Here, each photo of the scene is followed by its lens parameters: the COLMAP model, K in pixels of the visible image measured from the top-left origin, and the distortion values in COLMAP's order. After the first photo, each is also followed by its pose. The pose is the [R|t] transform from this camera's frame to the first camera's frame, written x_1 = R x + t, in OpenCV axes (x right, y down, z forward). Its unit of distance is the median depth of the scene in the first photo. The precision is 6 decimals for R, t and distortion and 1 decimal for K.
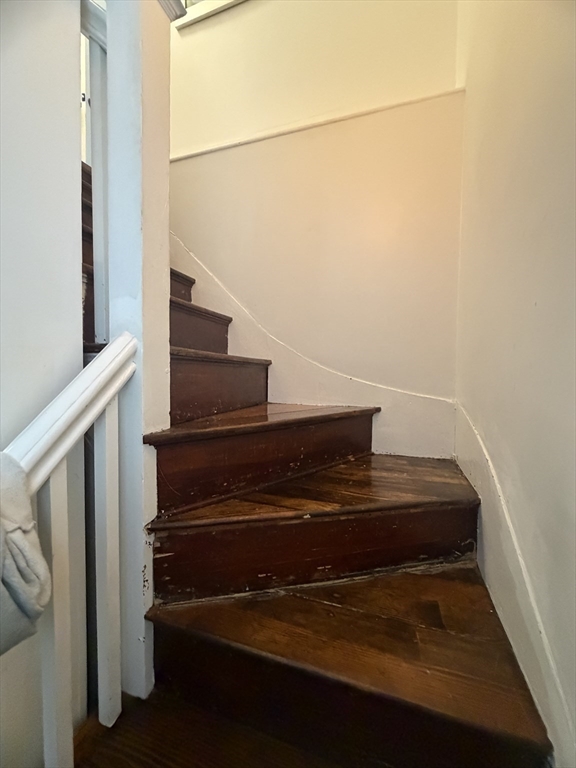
lens RADIAL K [[308.6, 0, 288.9], [0, 308.6, 387.0], [0, 0, 1]] dist [-0.002532, 0.000173]
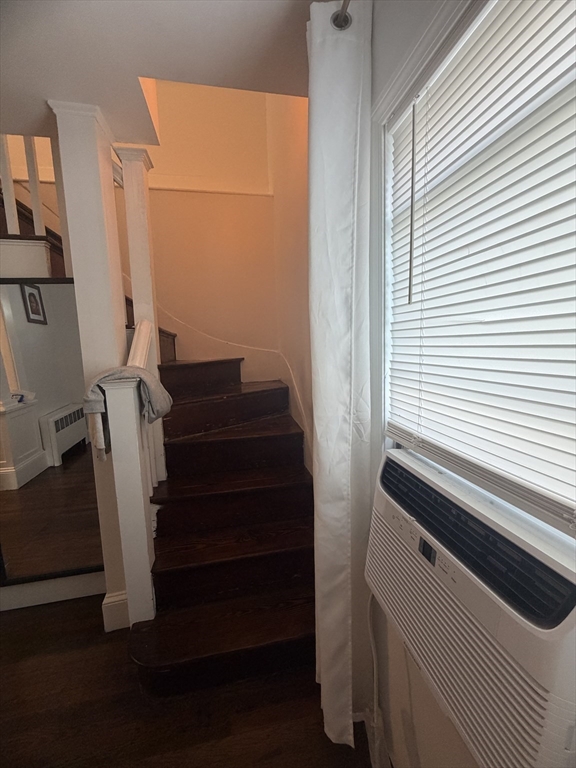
lens RADIAL K [[308.6, 0, 287.5], [0, 308.6, 382.6], [0, 0, 1]] dist [-0.002532, 0.000173]
pose [[0.869606, -0.087838, 0.485870, -0.424411], [0.060920, 0.995617, 0.070959, 0.105269], [-0.489973, -0.032107, 0.871146, -0.826979]]
